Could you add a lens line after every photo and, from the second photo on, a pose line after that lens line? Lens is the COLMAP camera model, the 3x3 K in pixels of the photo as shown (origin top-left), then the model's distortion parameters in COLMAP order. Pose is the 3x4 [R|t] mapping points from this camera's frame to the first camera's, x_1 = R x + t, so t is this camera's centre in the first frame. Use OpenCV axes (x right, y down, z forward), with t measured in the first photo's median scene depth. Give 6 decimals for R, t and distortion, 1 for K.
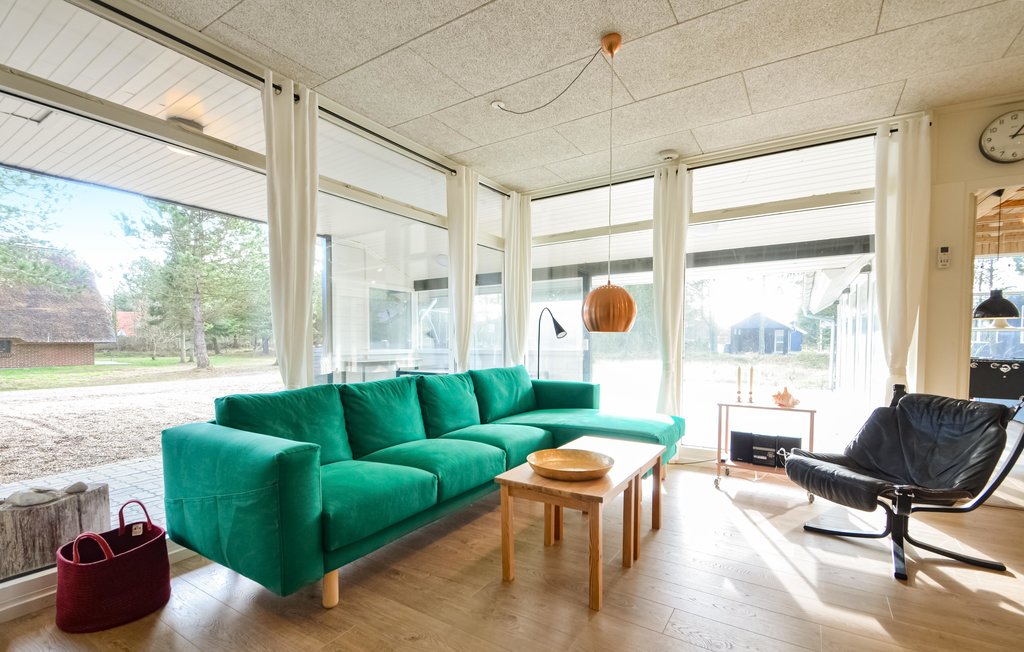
lens RADIAL K [[465.0, 0, 508.2], [0, 465.0, 359.1], [0, 0, 1]] dist [0.014499, -0.009231]
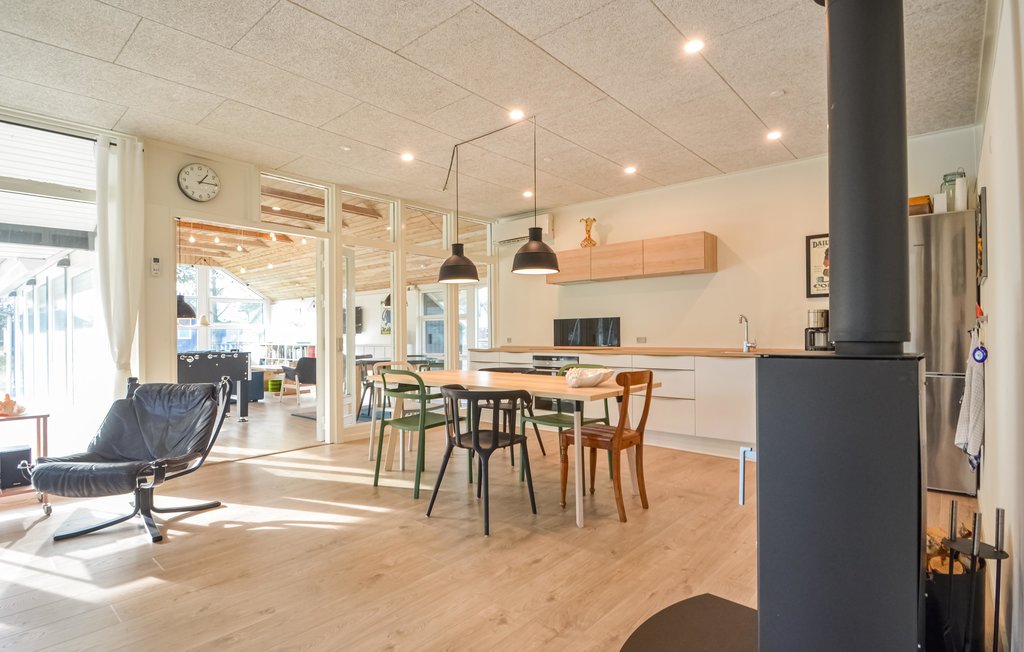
lens RADIAL K [[507.1, 0, 510.6], [0, 507.1, 329.7], [0, 0, 1]] dist [-0.000904, 0.000040]
pose [[0.150755, 0.003444, 0.988565, -0.224954], [0.051392, 0.998614, -0.011316, 0.001022], [-0.987234, 0.052511, 0.150369, -0.072543]]
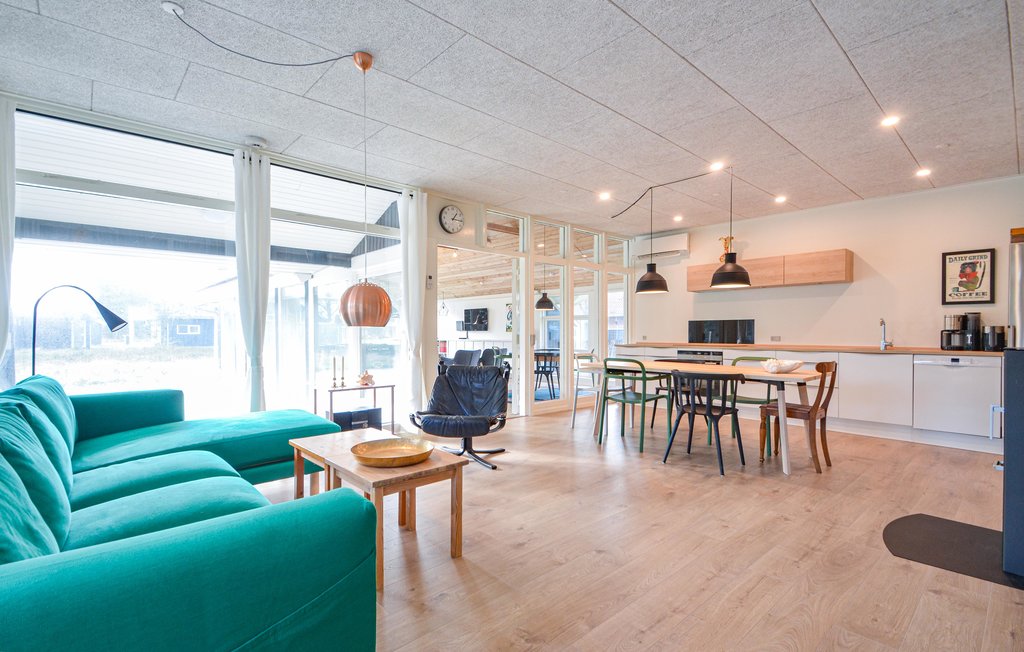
lens RADIAL K [[473.3, 0, 506.0], [0, 473.3, 333.5], [0, 0, 1]] dist [0.042752, -0.026382]
pose [[0.258428, -0.007038, 0.966005, -0.697946], [0.041484, 0.999132, -0.003818, -0.024215], [-0.965139, 0.041061, 0.258495, 0.381548]]
